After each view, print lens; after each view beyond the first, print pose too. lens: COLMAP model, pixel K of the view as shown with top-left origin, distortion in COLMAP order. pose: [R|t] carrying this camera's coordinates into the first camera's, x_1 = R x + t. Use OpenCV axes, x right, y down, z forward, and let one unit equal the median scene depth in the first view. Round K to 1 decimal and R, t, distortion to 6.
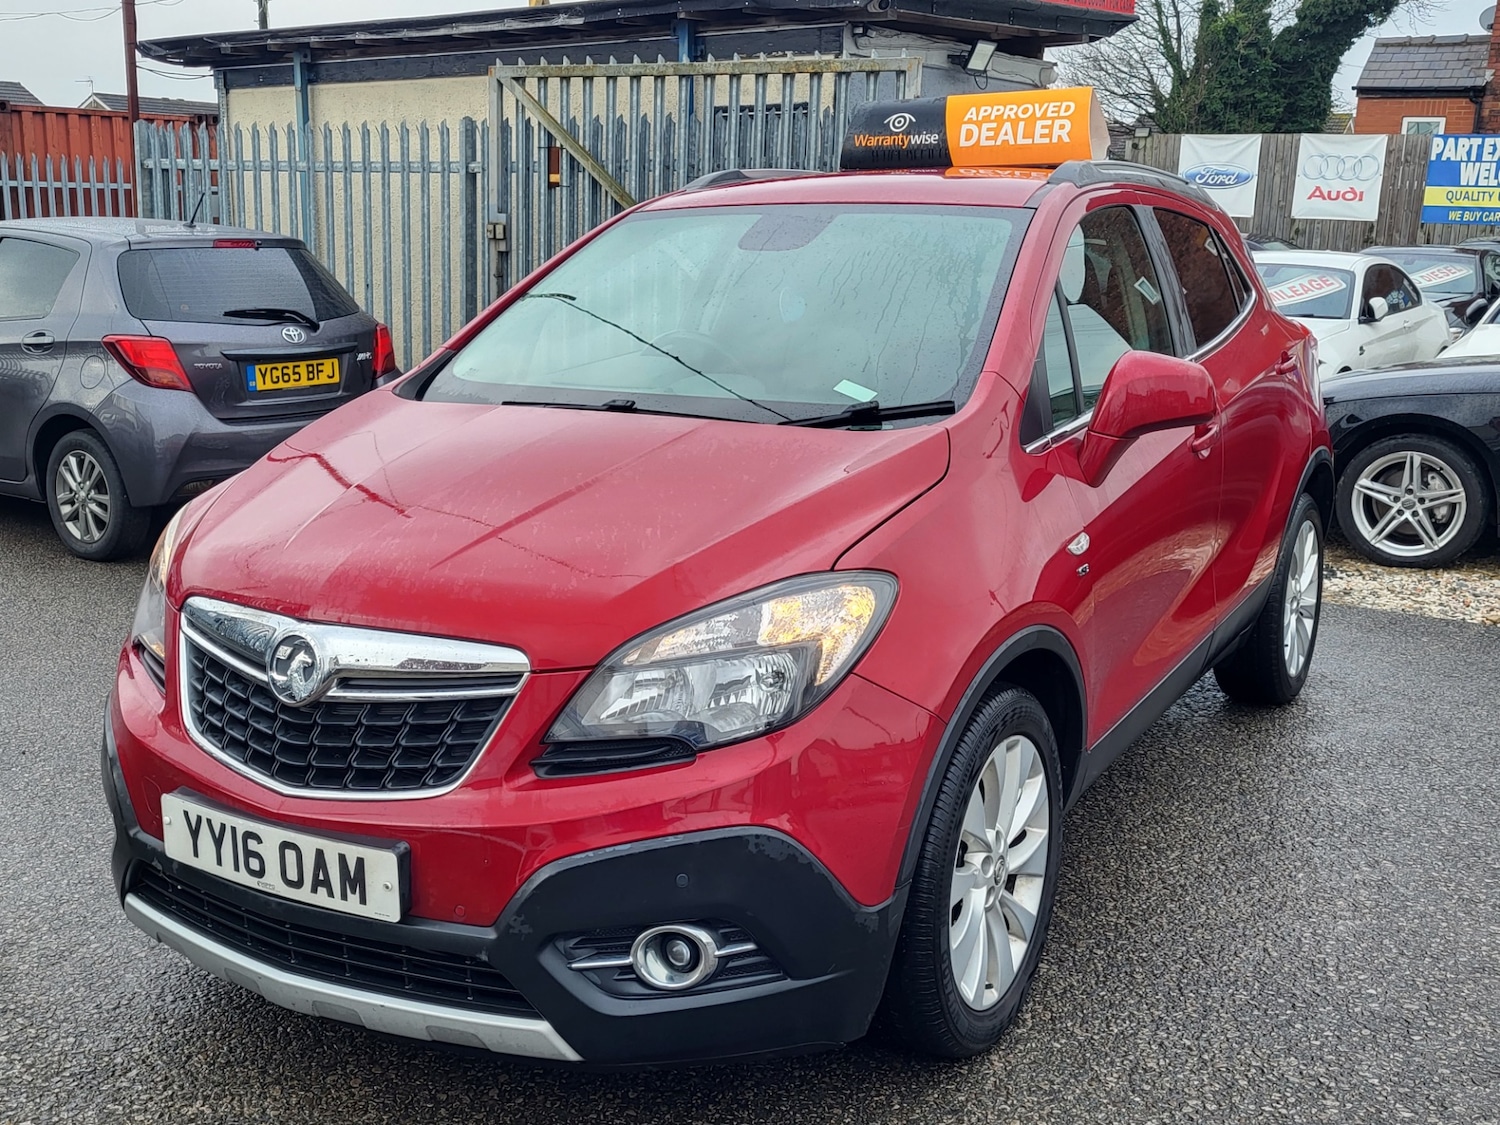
lens RADIAL K [[1594.0, 0, 718.8], [0, 1594.0, 552.2], [0, 0, 1]] dist [0.053513, -0.027415]
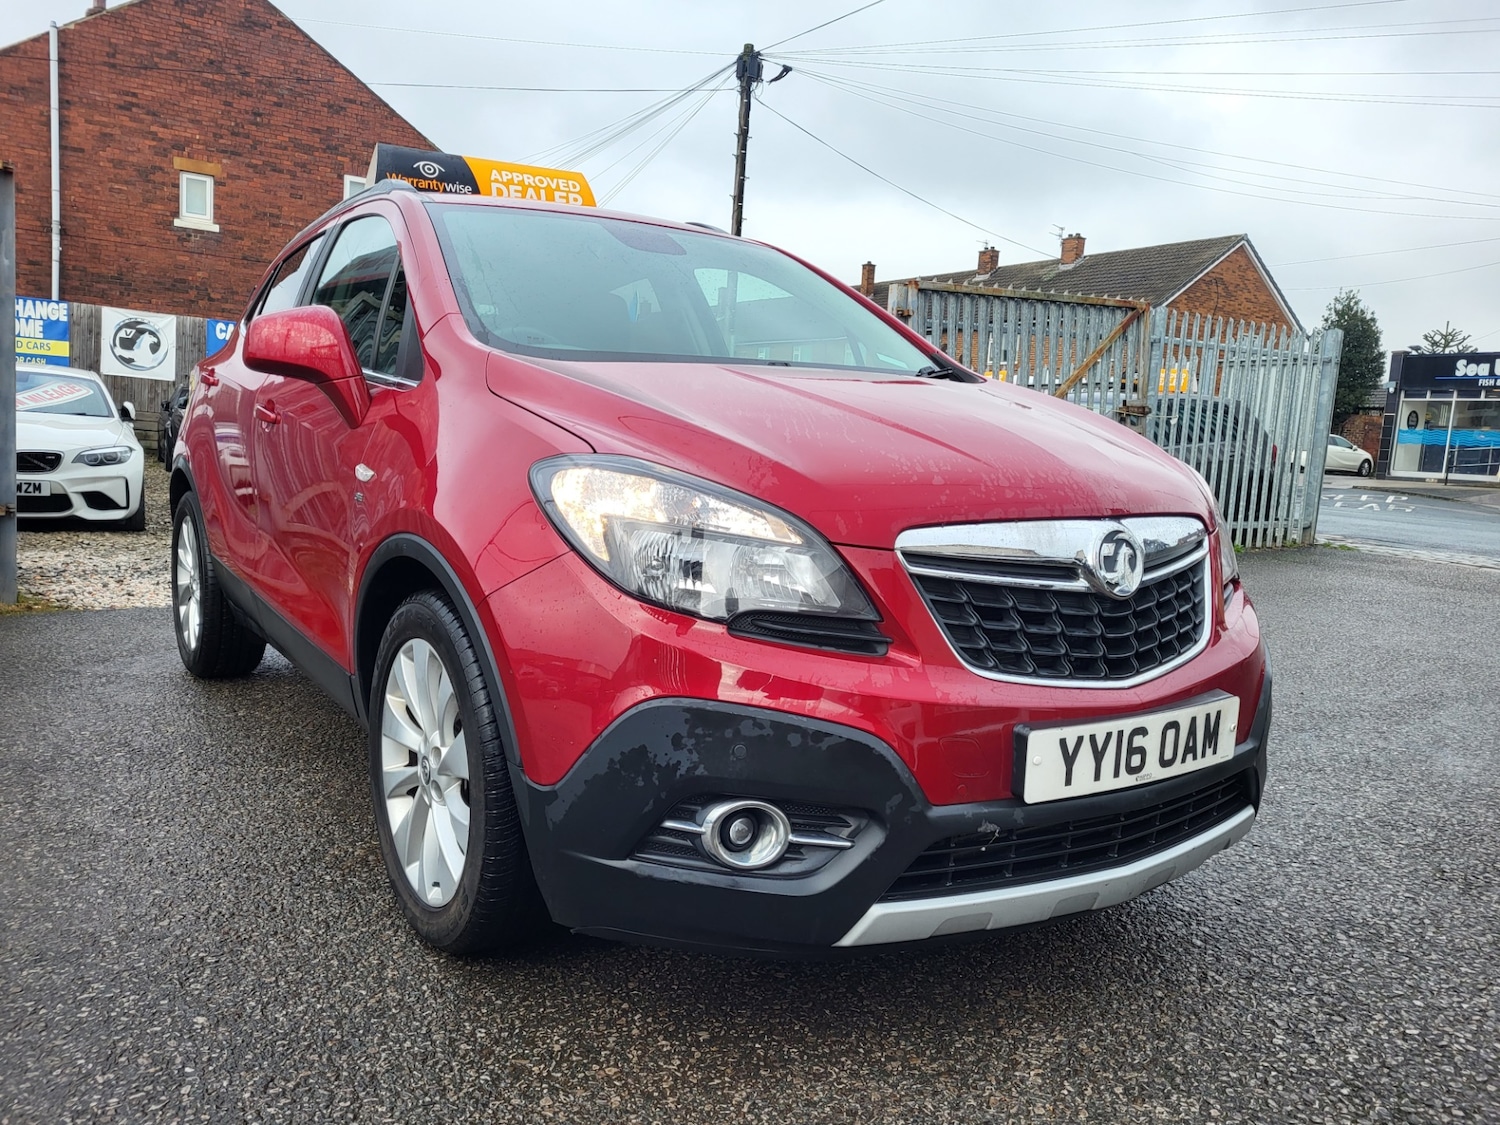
lens RADIAL K [[1156.3, 0, 740.6], [0, 1156.3, 573.3], [0, 0, 1]] dist [0.055626, -0.038941]
pose [[0.422032, -0.106606, 0.900291, -0.822164], [0.148077, 0.987832, 0.047558, 0.006173], [-0.894406, 0.113242, 0.432682, 0.708286]]
